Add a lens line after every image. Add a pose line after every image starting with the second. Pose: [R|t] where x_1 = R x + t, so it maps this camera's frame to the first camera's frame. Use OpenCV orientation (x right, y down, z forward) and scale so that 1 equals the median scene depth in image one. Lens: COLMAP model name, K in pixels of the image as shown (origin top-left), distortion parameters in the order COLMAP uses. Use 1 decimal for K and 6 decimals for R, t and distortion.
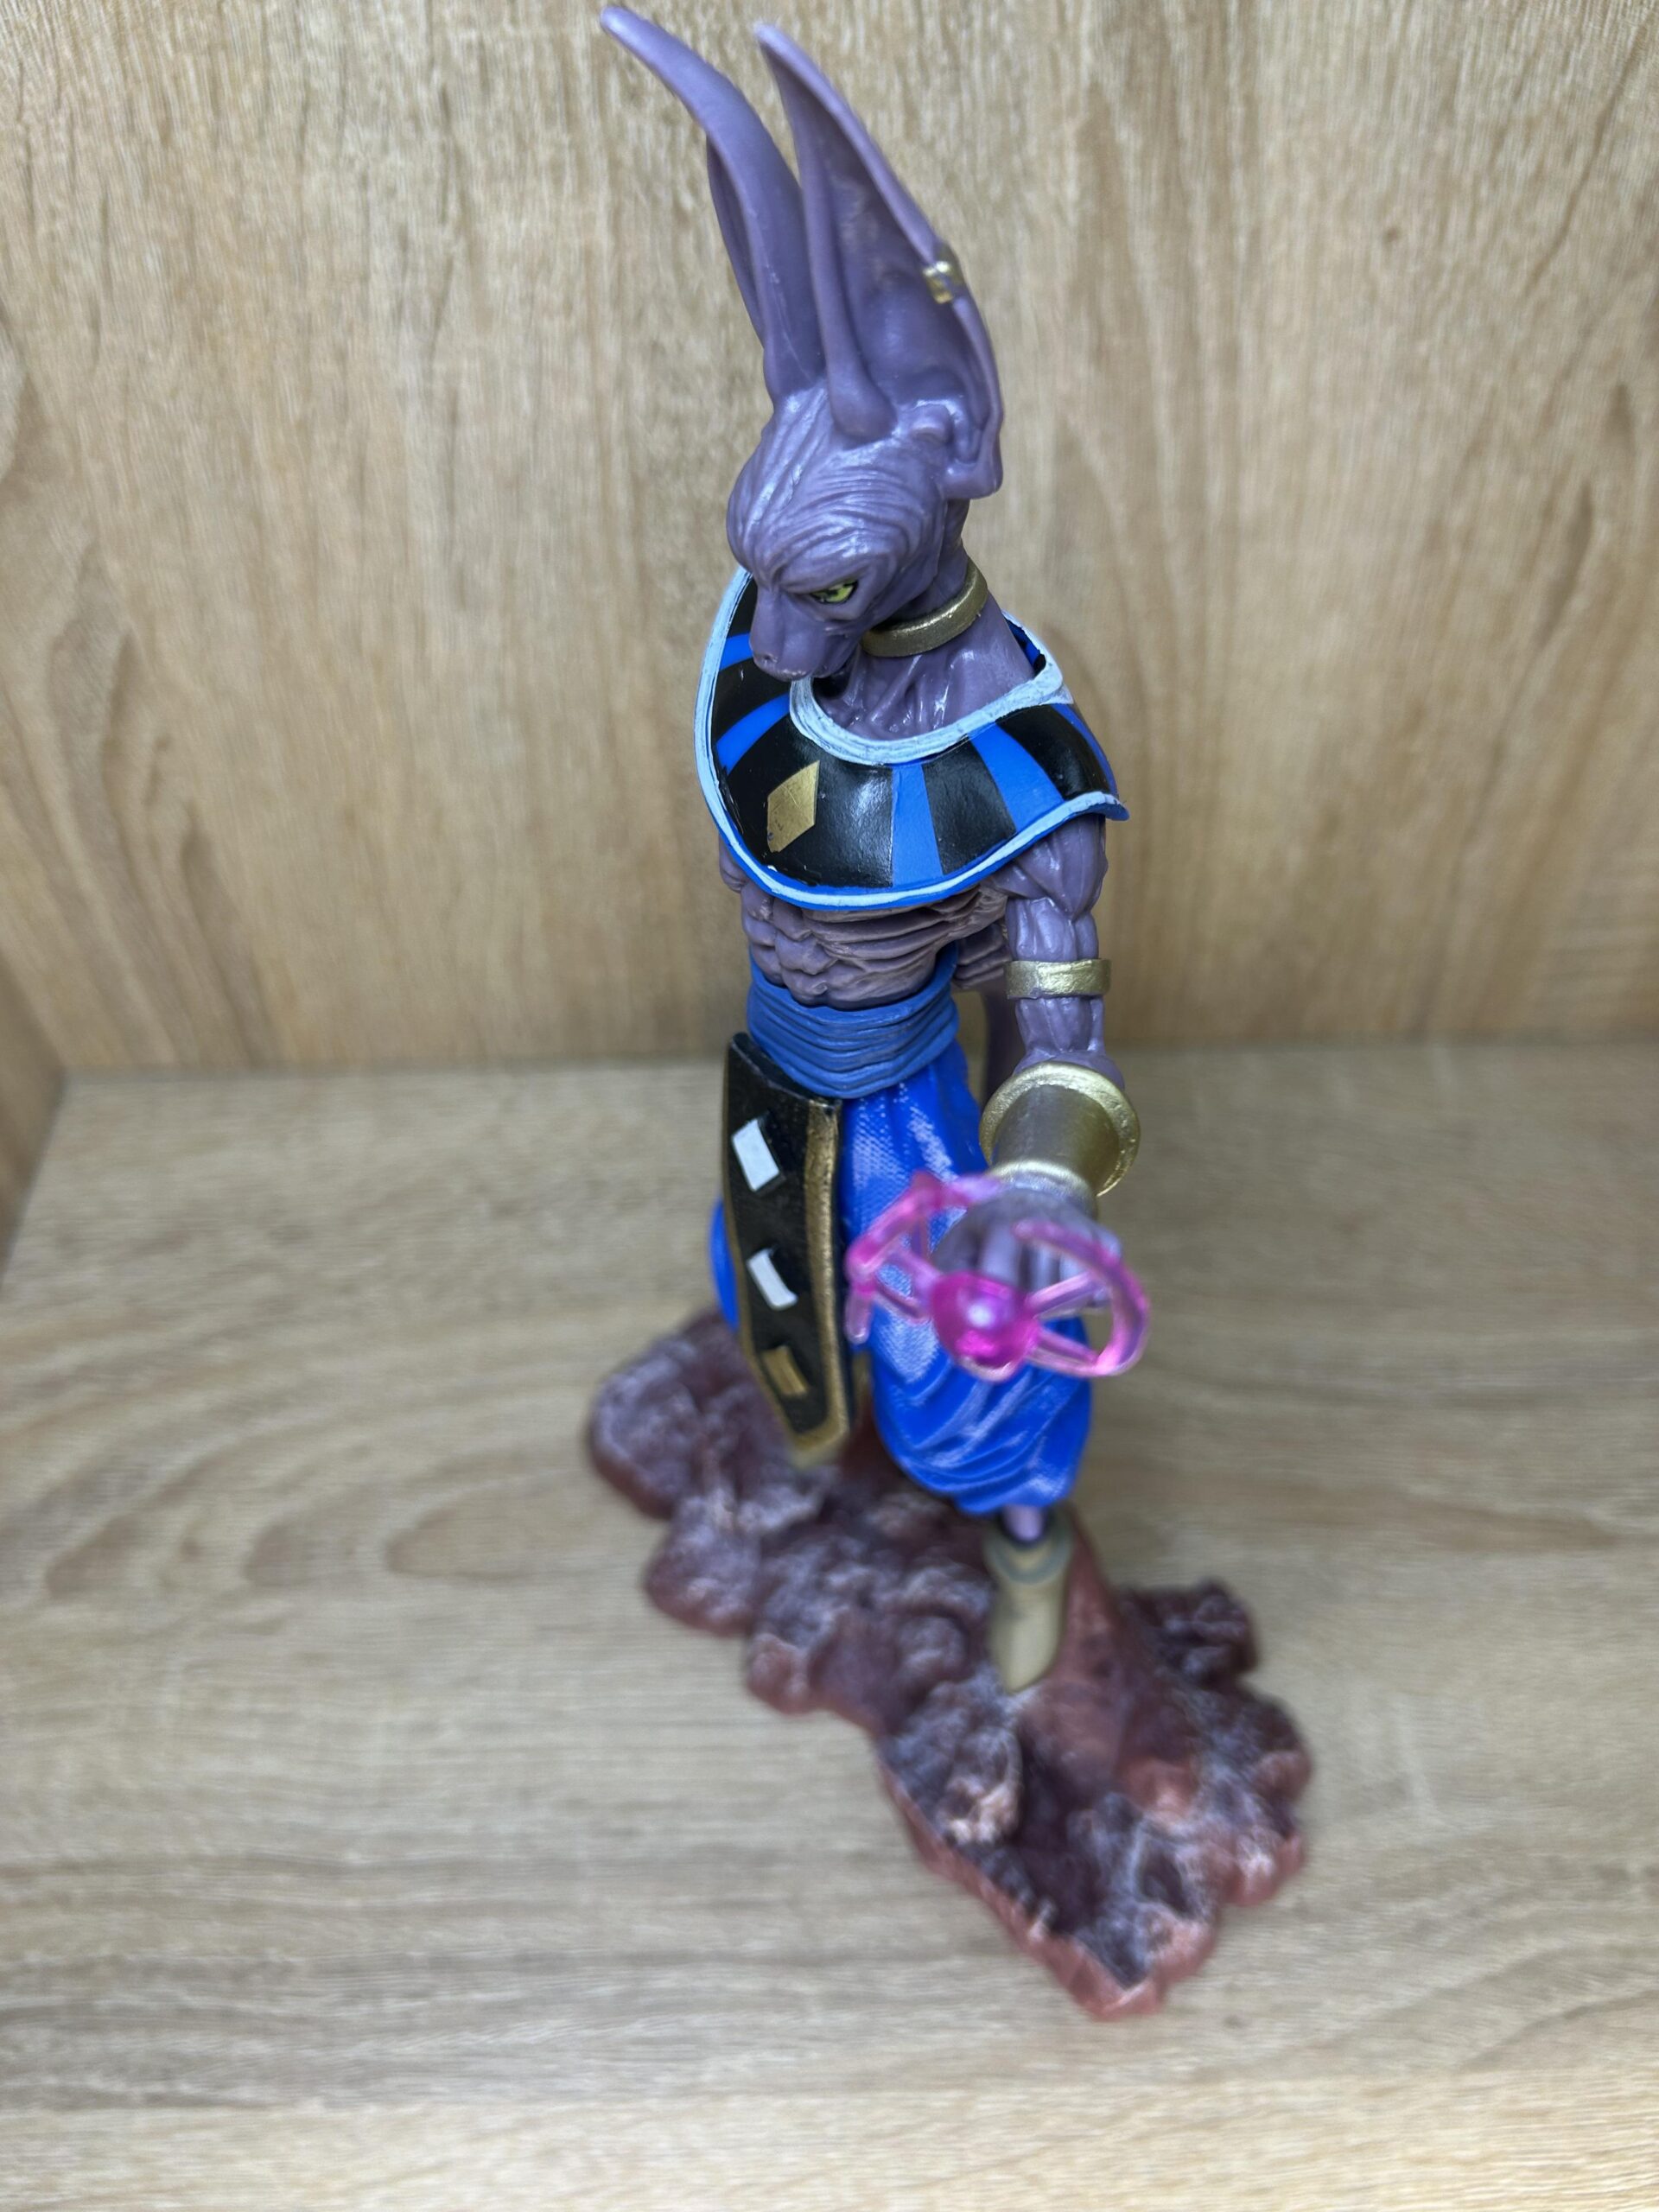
lens RADIAL K [[1803.3, 0, 832.4], [0, 1803.3, 1150.1], [0, 0, 1]] dist [0.004003, -0.041391]
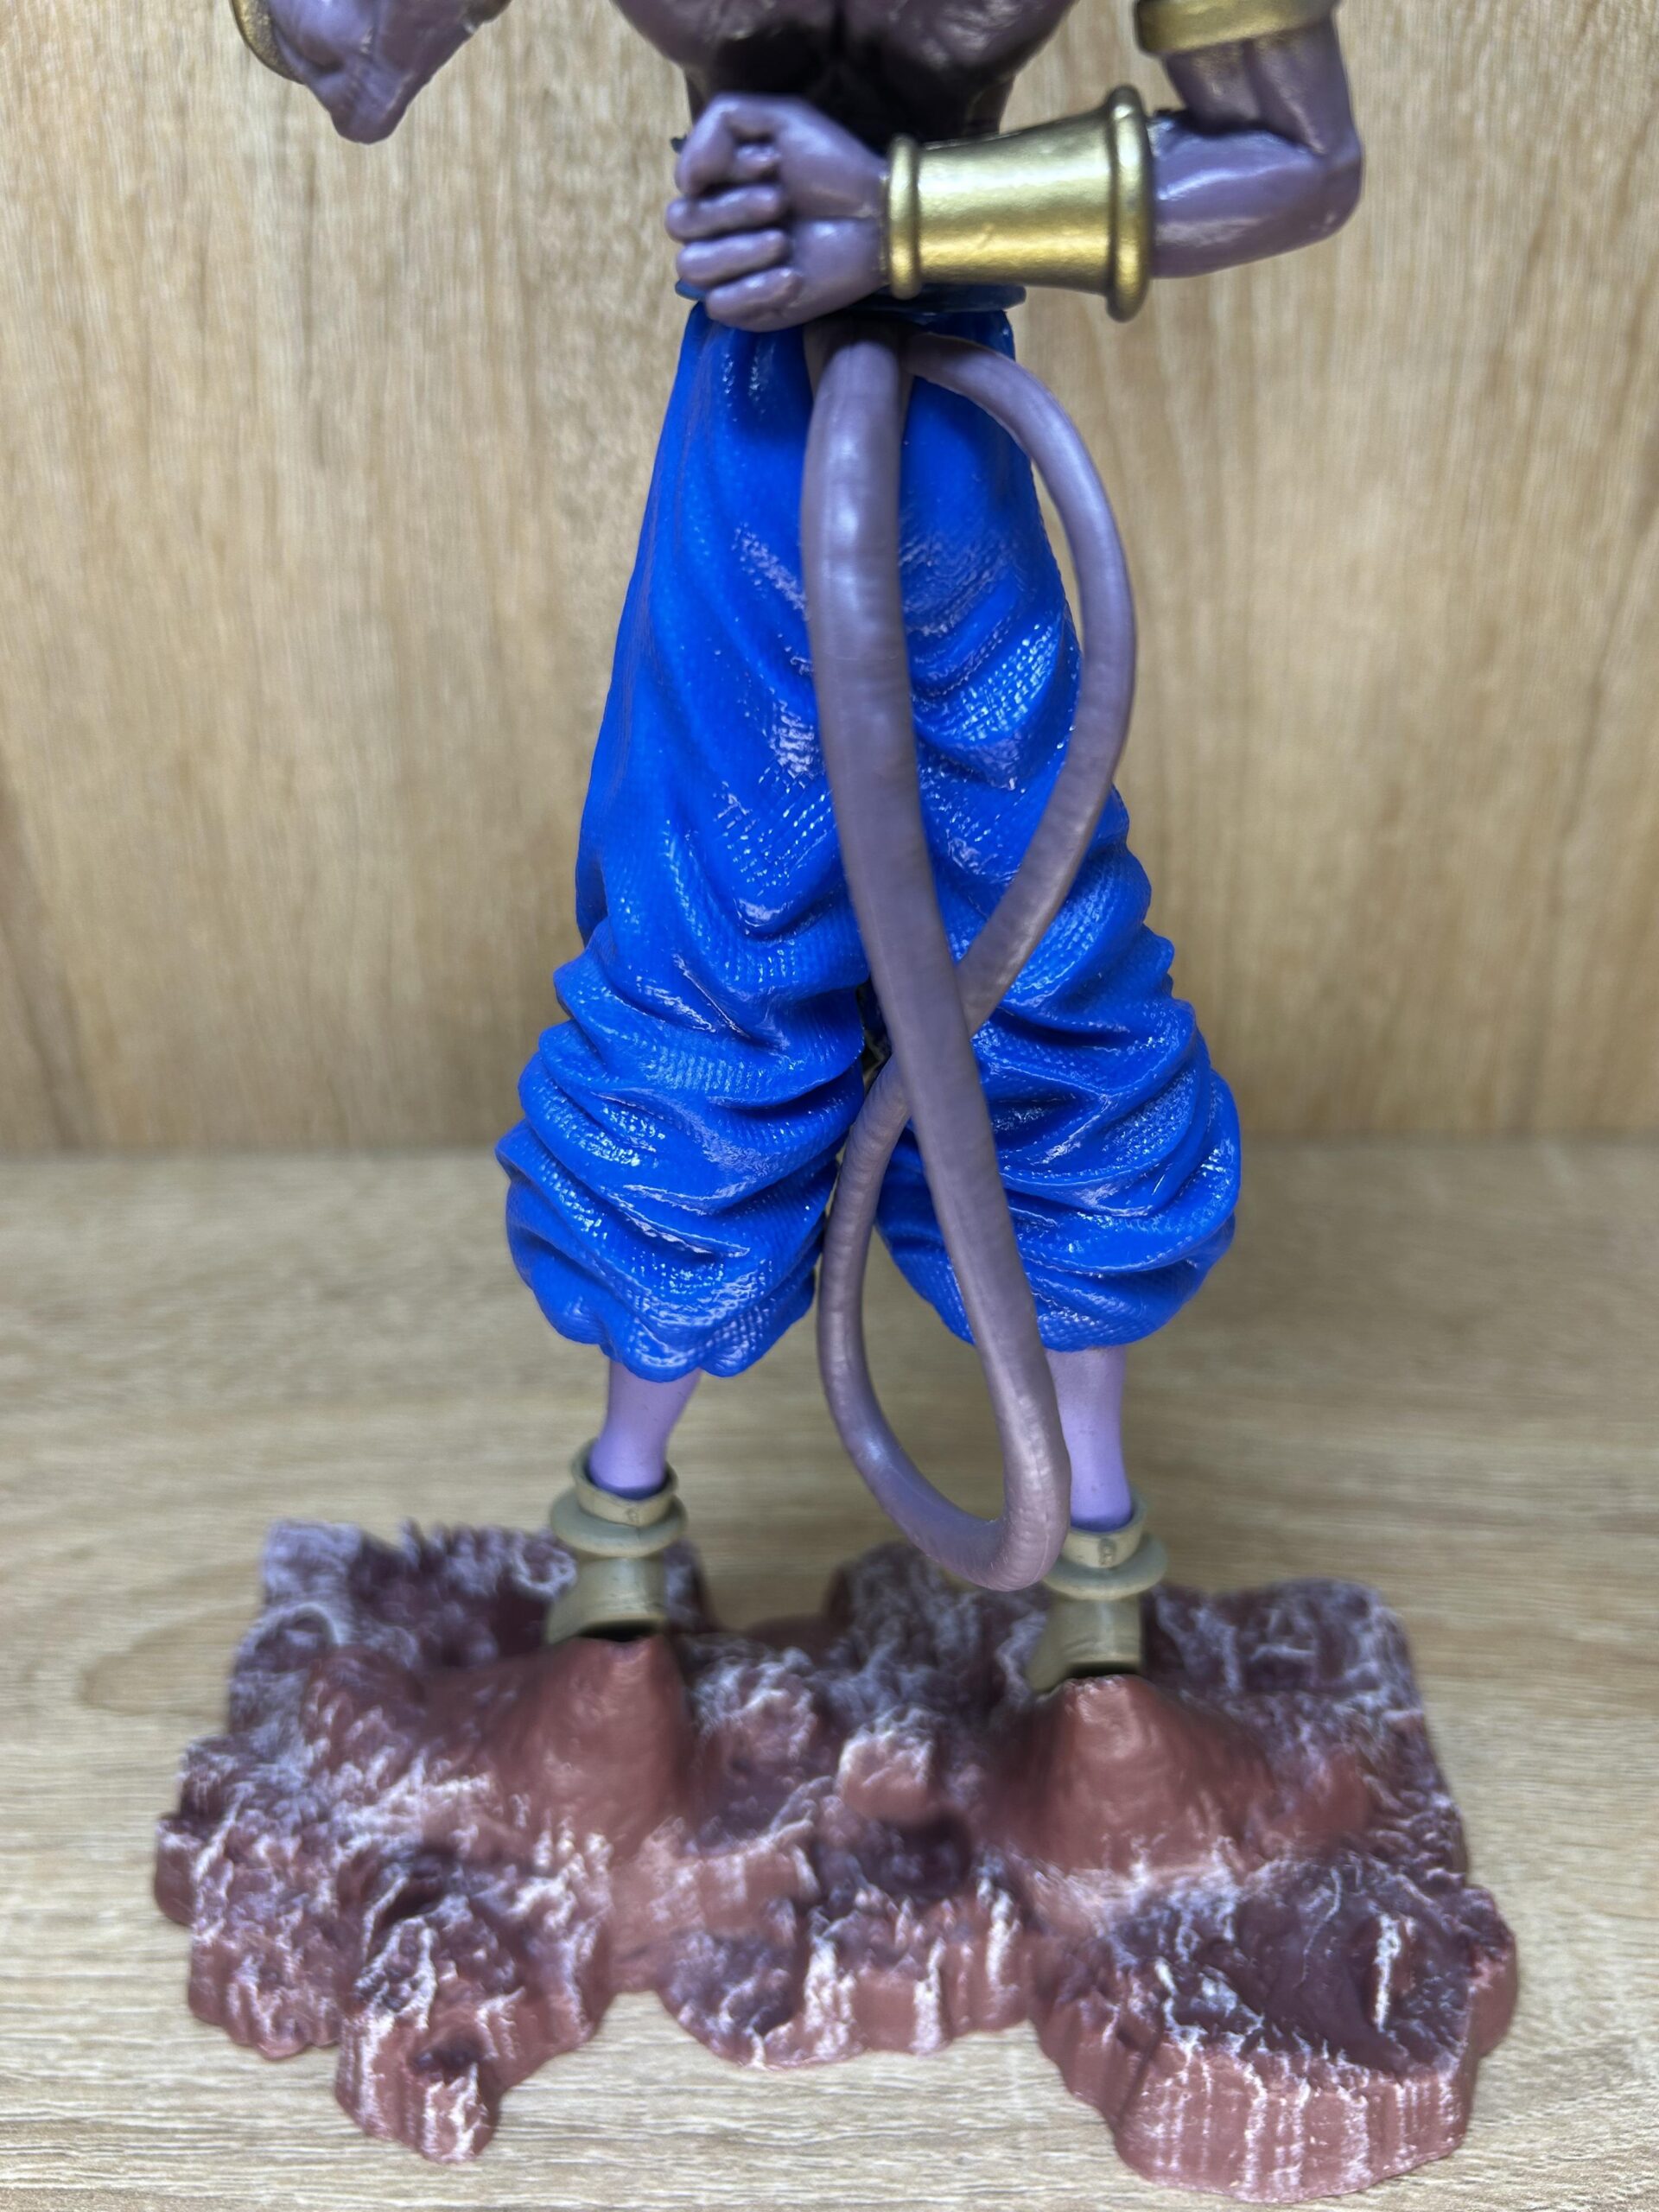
lens RADIAL K [[1803.3, 0, 814.8], [0, 1803.3, 1135.4], [0, 0, 1]] dist [0.004003, -0.041391]
pose [[0.999085, 0.016190, -0.039581, 0.065928], [-0.027557, 0.951512, -0.306374, 0.260914], [0.032701, 0.307184, 0.951088, 0.334873]]
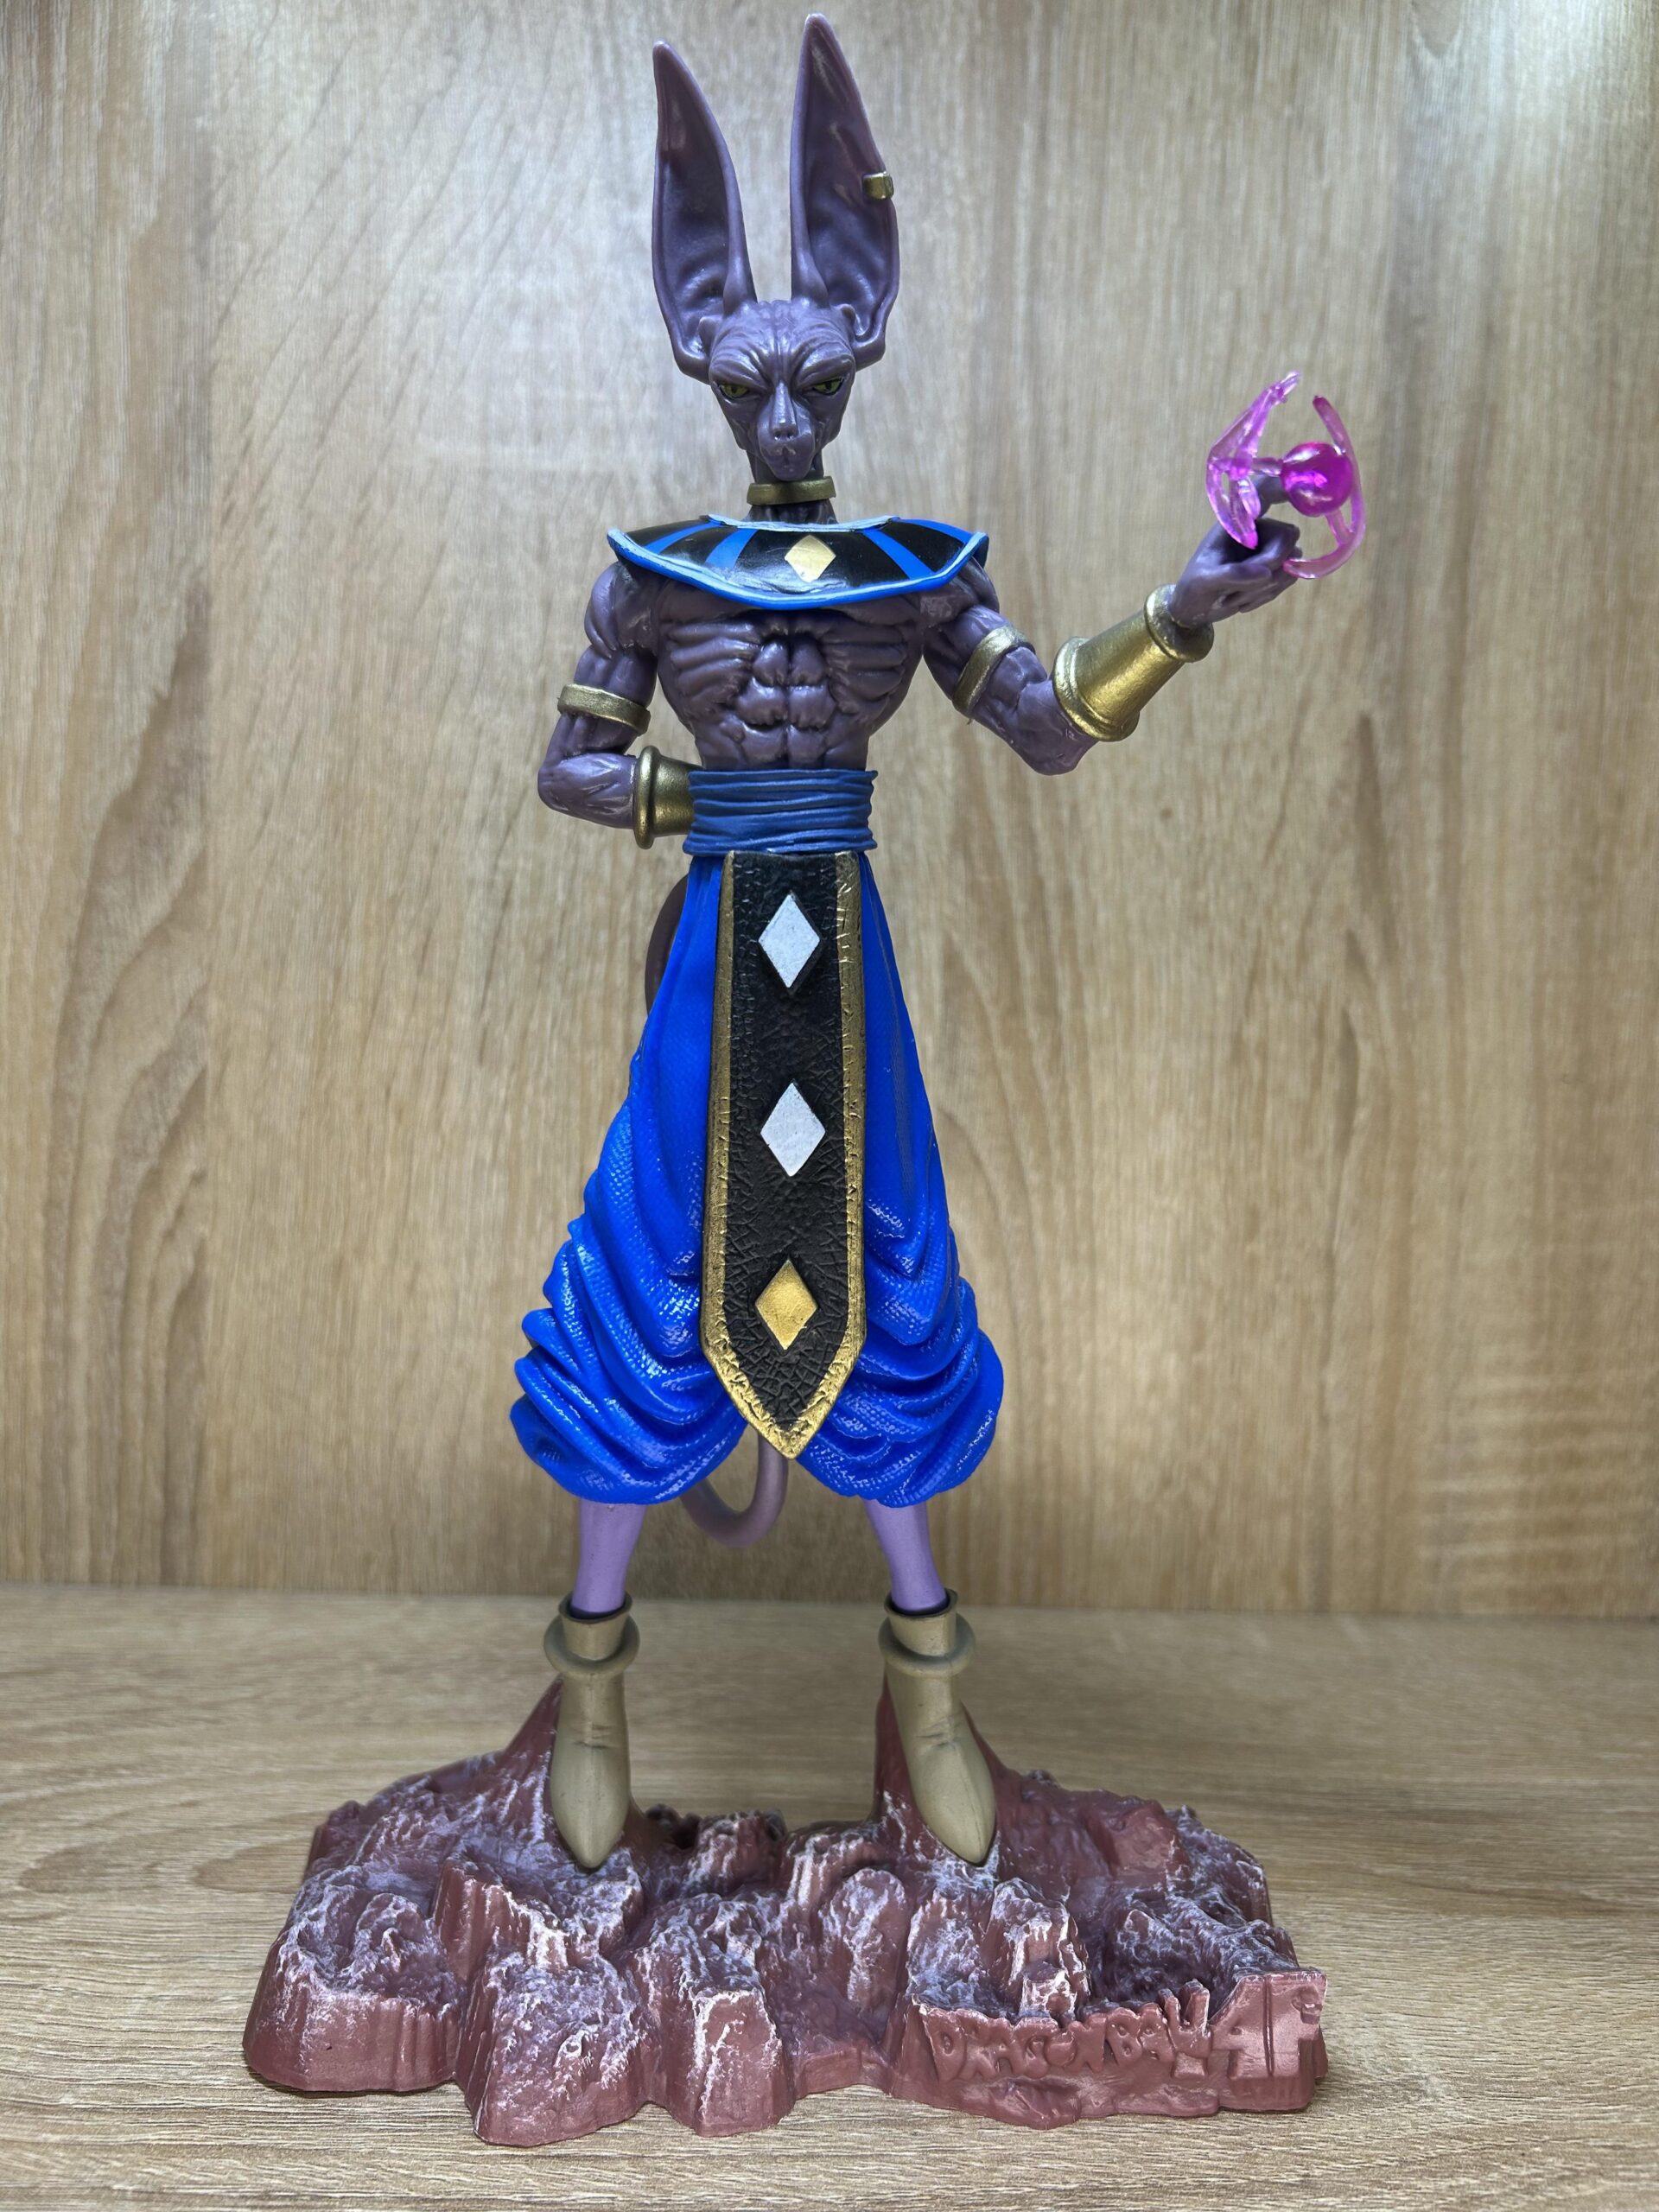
lens RADIAL K [[1803.3, 0, 829.1], [0, 1803.3, 1102.3], [0, 0, 1]] dist [0.004003, -0.041391]
pose [[0.998447, 0.053465, 0.015639, 0.021837], [-0.025353, 0.686119, -0.727047, 0.674480], [-0.049602, 0.725522, 0.686409, 0.154646]]
